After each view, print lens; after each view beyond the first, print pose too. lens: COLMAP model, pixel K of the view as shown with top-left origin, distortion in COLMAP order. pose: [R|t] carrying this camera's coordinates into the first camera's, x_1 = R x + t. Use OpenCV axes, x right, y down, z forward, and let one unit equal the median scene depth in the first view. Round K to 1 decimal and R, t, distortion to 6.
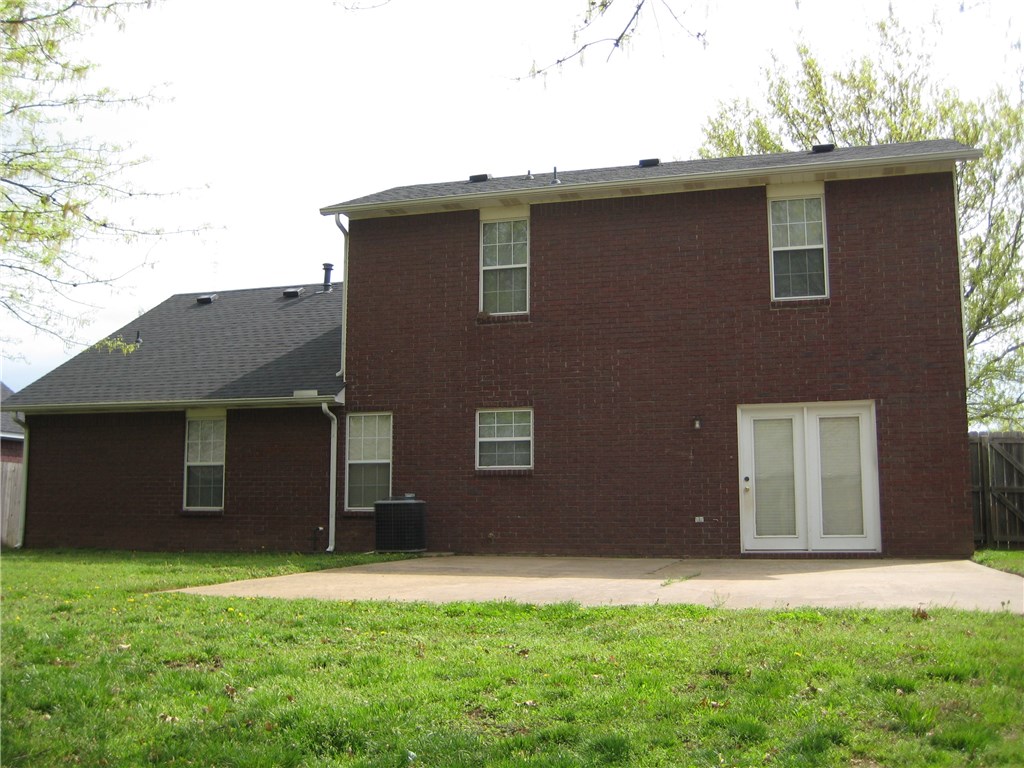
lens RADIAL K [[1086.4, 0, 493.9], [0, 1086.4, 379.3], [0, 0, 1]] dist [-0.152424, 0.214821]
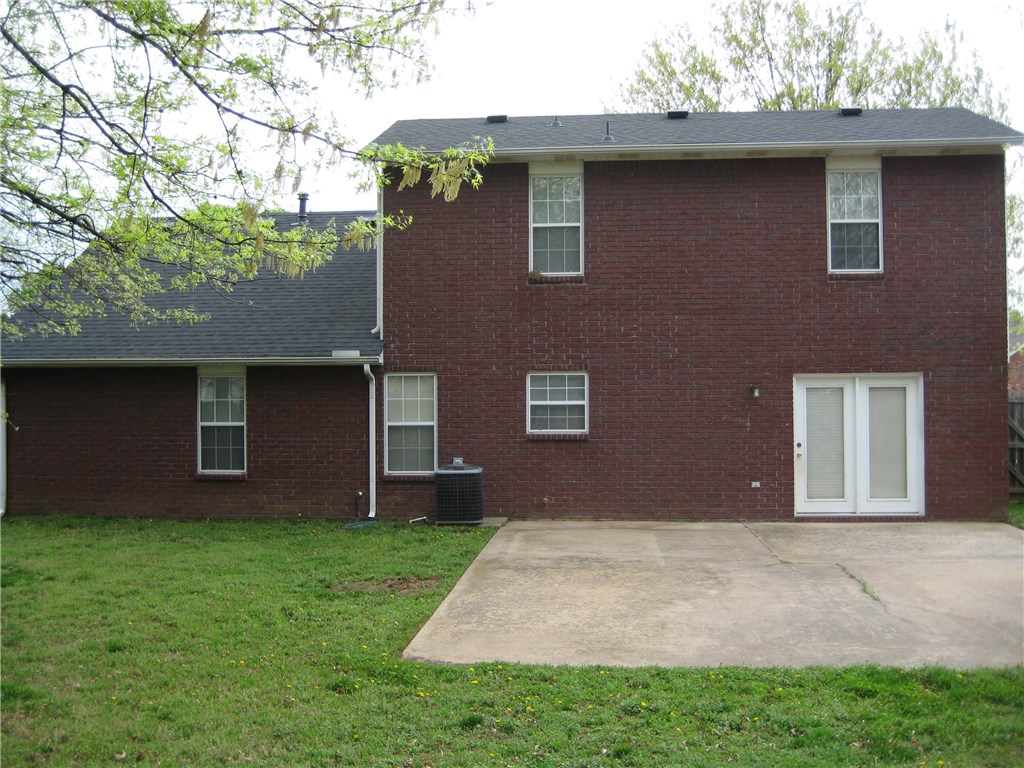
lens RADIAL K [[1086.4, 0, 493.9], [0, 1086.4, 379.3], [0, 0, 1]] dist [-0.152424, 0.214821]
pose [[0.980701, -0.003915, 0.195476, -0.245857], [-0.019099, 0.993100, 0.115709, -0.081230], [-0.194580, -0.117209, 0.973859, 0.054010]]
